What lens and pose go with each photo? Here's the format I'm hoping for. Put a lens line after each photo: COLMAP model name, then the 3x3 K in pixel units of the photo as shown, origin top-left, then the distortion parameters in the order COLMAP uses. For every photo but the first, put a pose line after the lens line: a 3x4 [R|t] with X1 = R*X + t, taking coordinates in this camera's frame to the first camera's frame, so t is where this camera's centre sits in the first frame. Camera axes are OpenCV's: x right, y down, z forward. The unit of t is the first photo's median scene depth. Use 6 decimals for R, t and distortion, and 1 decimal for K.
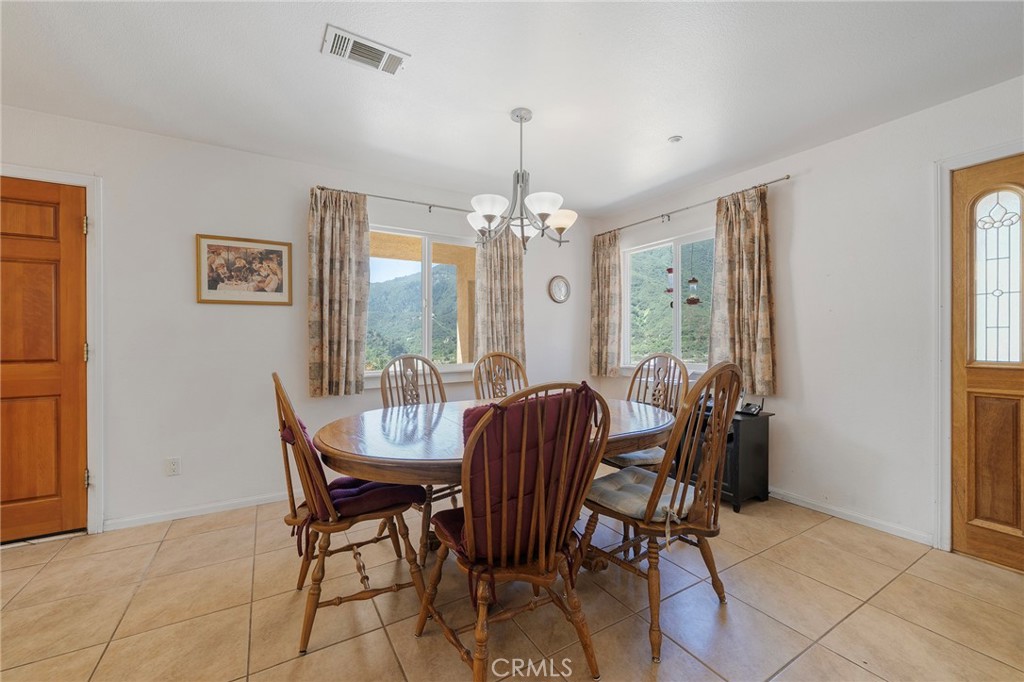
lens RADIAL K [[406.9, 0, 508.9], [0, 406.9, 338.9], [0, 0, 1]] dist [-0.001180, -0.000010]
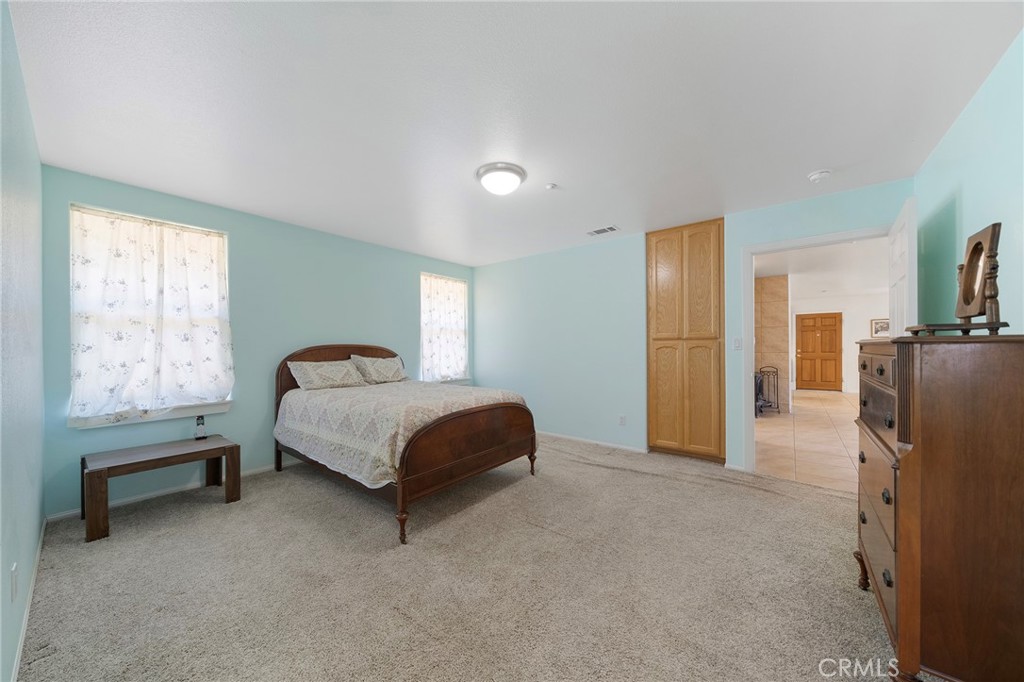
lens RADIAL K [[351.1, 0, 505.4], [0, 351.1, 347.5], [0, 0, 1]] dist [-0.002722, -0.000102]
pose [[0.341680, 0.002066, -0.939814, 1.088028], [0.001553, 0.999995, 0.002763, -0.011900], [0.939815, -0.002404, 0.341675, -3.186321]]
